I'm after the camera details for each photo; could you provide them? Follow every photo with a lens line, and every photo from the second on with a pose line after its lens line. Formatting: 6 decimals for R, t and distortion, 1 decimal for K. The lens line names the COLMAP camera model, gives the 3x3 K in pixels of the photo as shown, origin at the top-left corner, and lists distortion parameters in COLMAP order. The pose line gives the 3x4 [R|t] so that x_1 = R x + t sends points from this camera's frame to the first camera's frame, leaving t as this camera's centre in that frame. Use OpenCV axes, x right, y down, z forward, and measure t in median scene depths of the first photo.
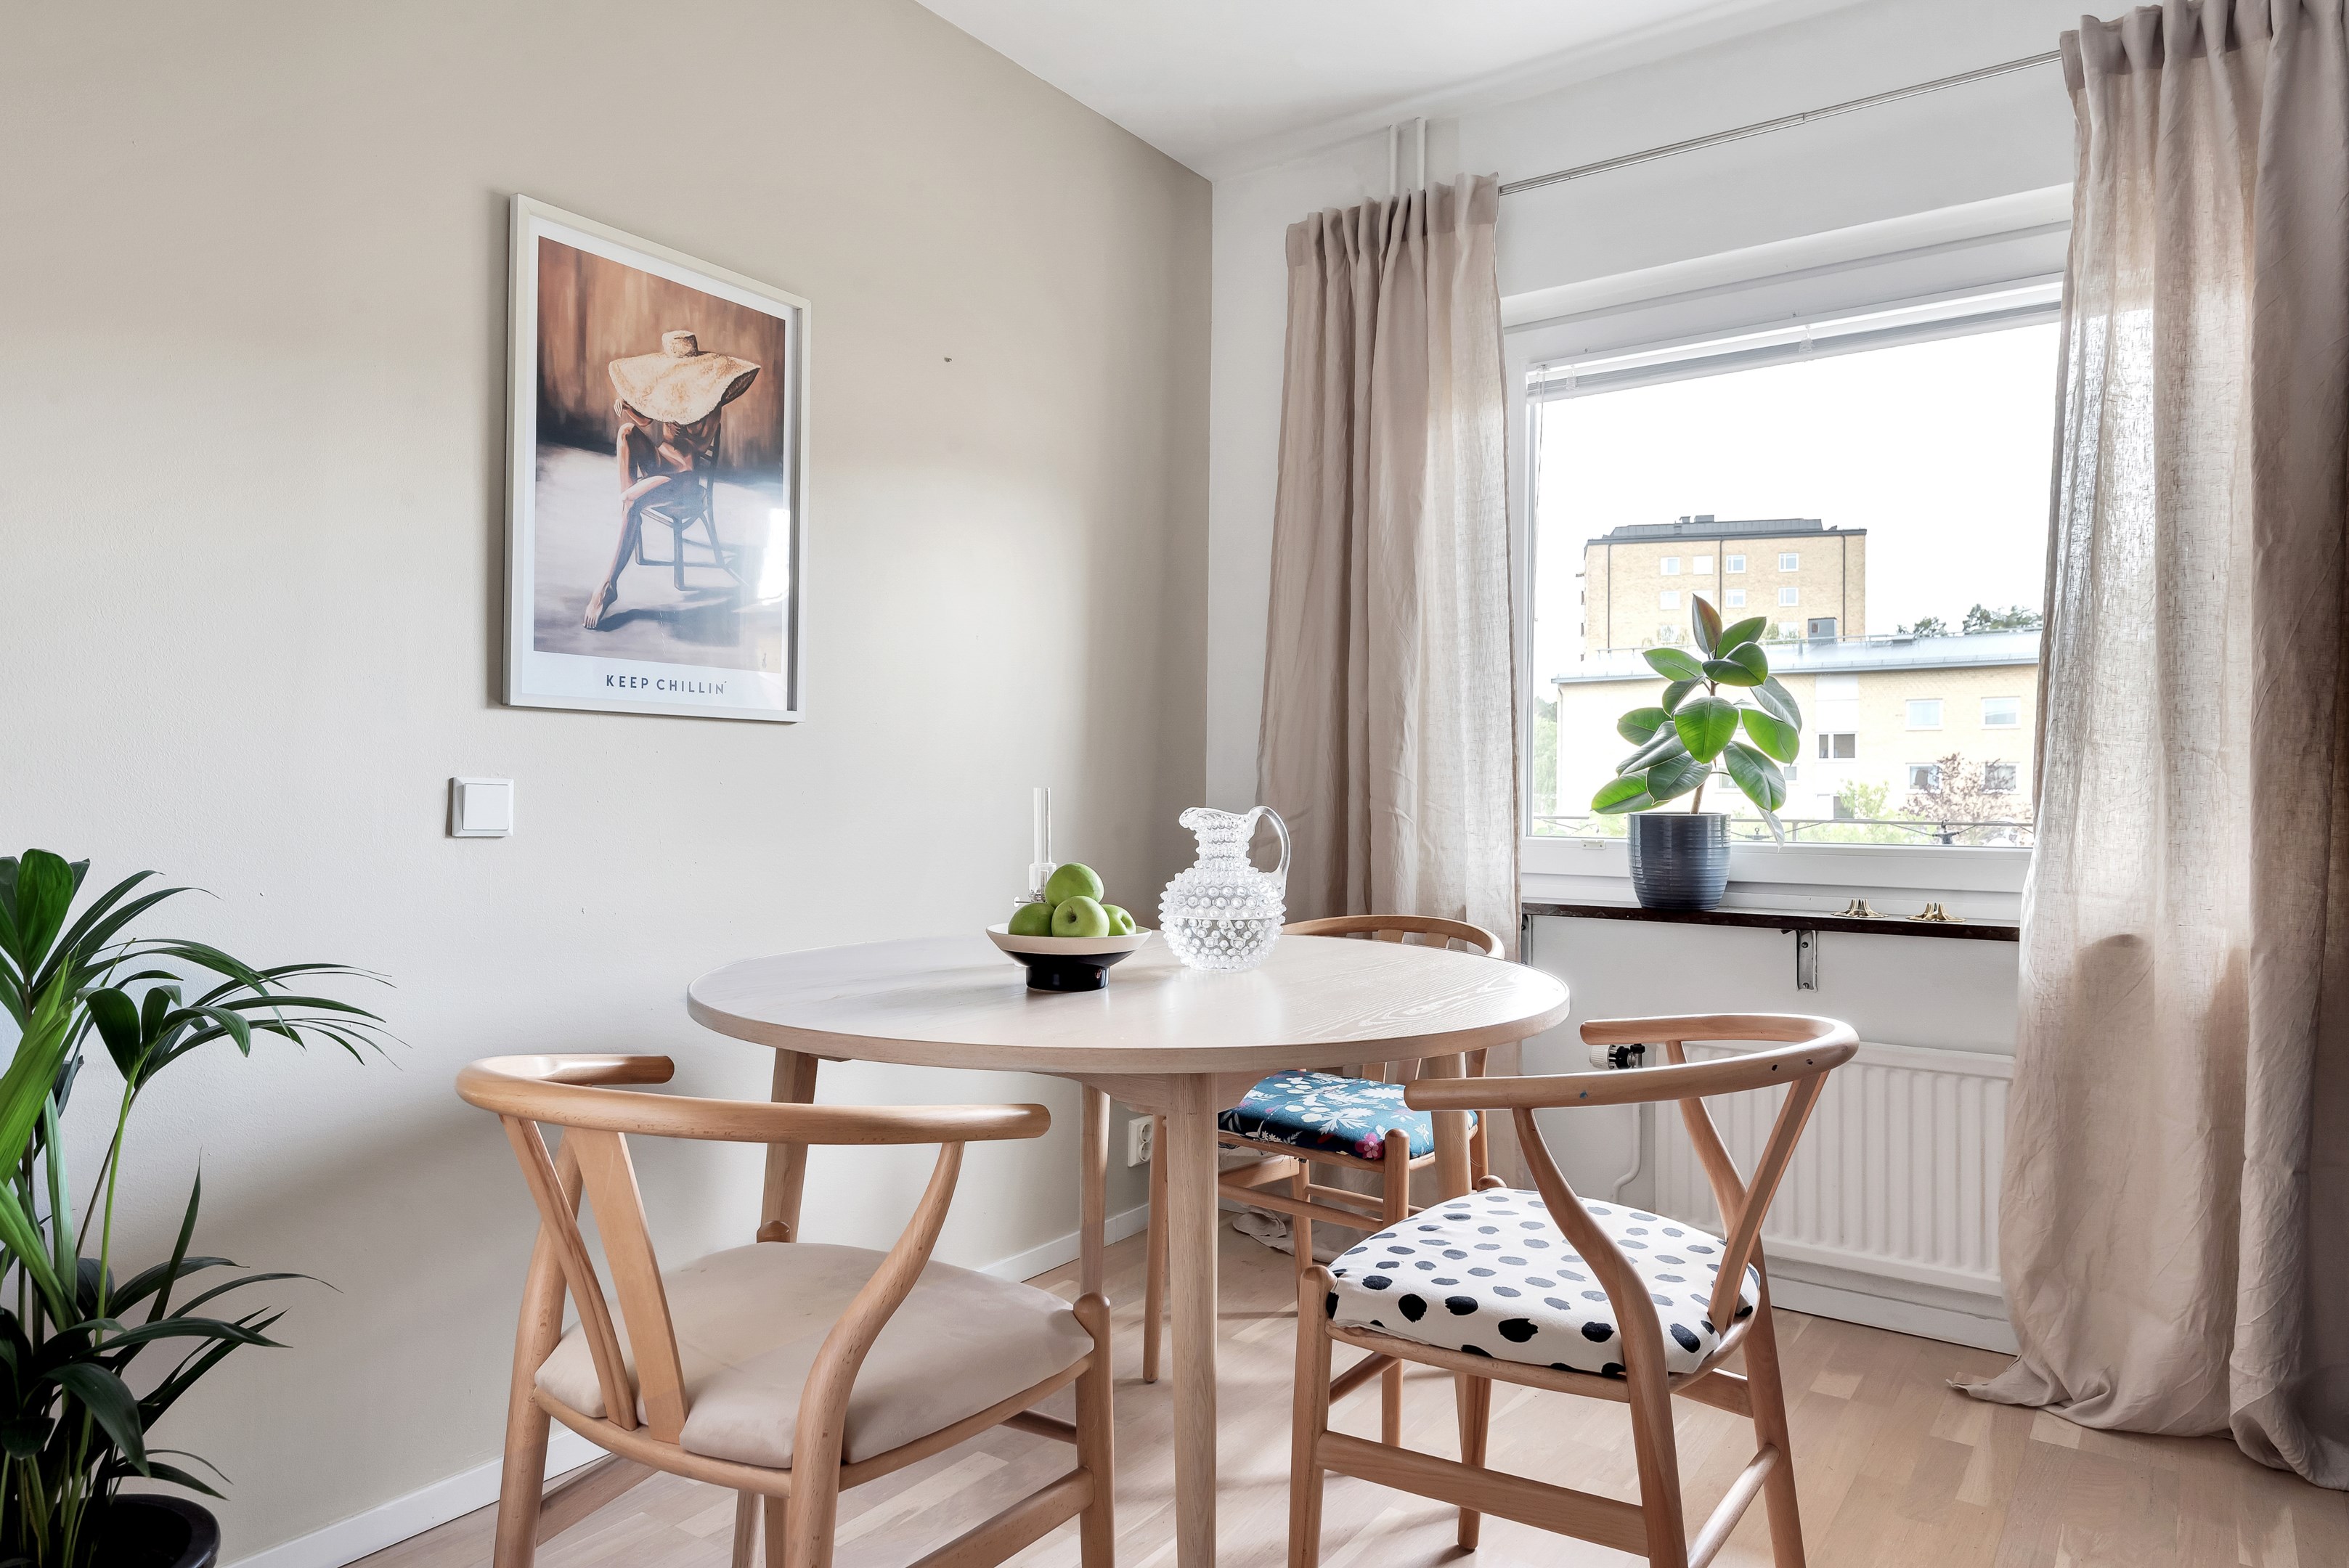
lens RADIAL K [[1455.6, 0, 1172.2], [0, 1455.6, 782.2], [0, 0, 1]] dist [0.026072, -0.015395]
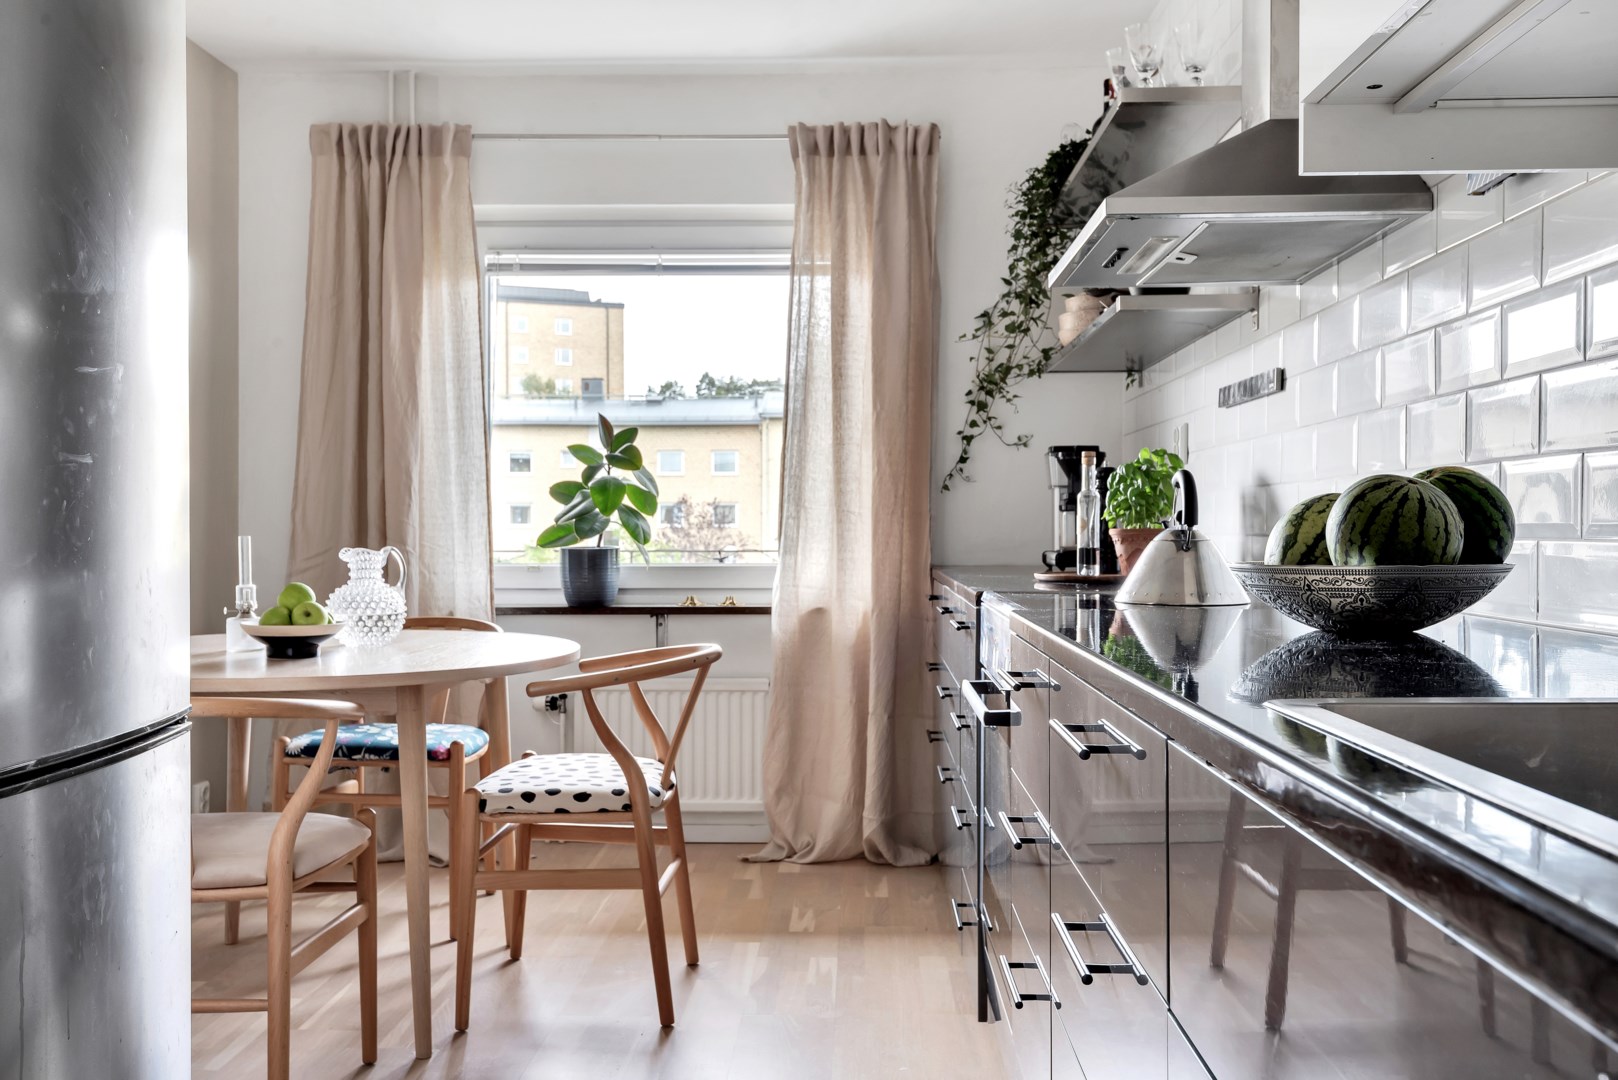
lens RADIAL K [[1361.8, 0, 810.7], [0, 1361.8, 537.3], [0, 0, 1]] dist [-0.004801, -0.001871]
pose [[0.837322, -0.009573, 0.546626, -0.322599], [0.002245, 0.999898, 0.014072, -0.012340], [-0.546705, -0.010556, 0.837259, -0.468708]]
